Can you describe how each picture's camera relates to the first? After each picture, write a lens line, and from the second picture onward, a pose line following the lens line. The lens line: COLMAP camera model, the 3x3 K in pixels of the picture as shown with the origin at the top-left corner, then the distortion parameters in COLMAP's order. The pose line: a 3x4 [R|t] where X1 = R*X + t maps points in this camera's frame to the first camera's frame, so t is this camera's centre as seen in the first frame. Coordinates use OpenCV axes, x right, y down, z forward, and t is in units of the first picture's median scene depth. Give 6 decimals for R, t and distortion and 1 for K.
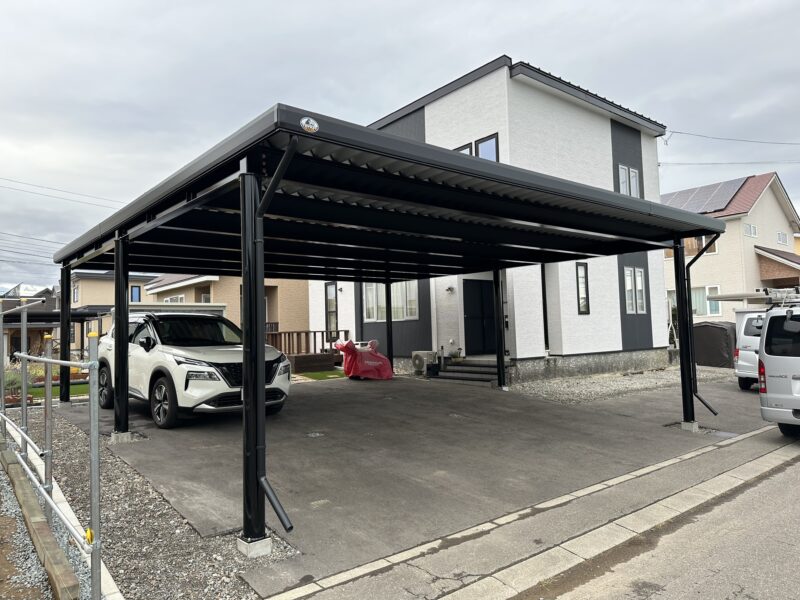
lens RADIAL K [[560.9, 0, 400.0], [0, 560.9, 300.0], [0, 0, 1]] dist [0.097996, -0.136178]
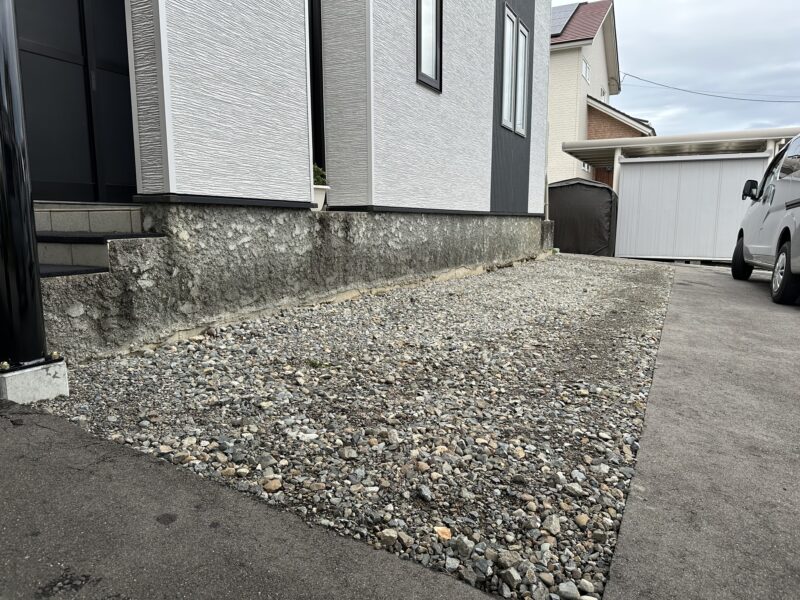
lens RADIAL K [[560.9, 0, 400.0], [0, 560.9, 300.0], [0, 0, 1]] dist [0.097996, -0.136178]
pose [[0.918074, -0.025882, 0.395563, 0.172376], [-0.048815, 0.982890, 0.177607, 0.086088], [-0.393392, -0.182366, 0.901102, 0.673374]]
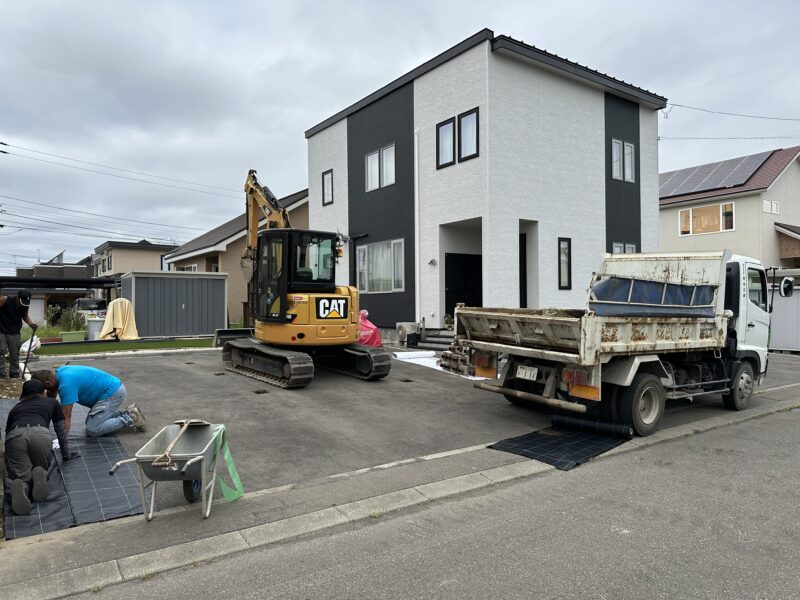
lens RADIAL K [[564.1, 0, 390.9], [0, 564.1, 302.9], [0, 0, 1]] dist [0.026964, -0.003773]
pose [[0.996927, 0.021442, -0.075349, 0.090090], [-0.017552, 0.998497, 0.051923, 0.002503], [0.076349, -0.050441, 0.995805, -0.028773]]
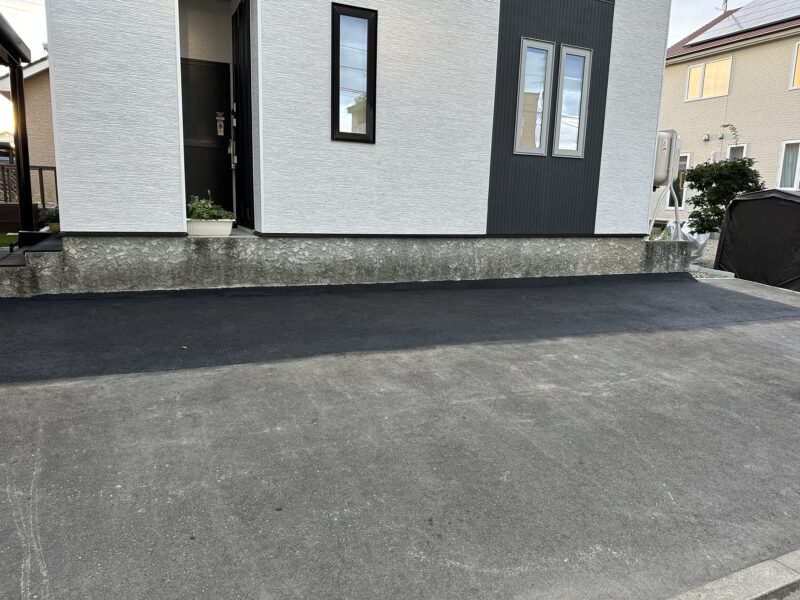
lens RADIAL K [[560.9, 0, 400.0], [0, 560.9, 300.0], [0, 0, 1]] dist [0.097996, -0.136178]
pose [[0.963590, 0.102049, -0.247142, 0.466979], [-0.042936, 0.971364, 0.233686, 0.038761], [0.263913, -0.214566, 0.940378, 0.573736]]
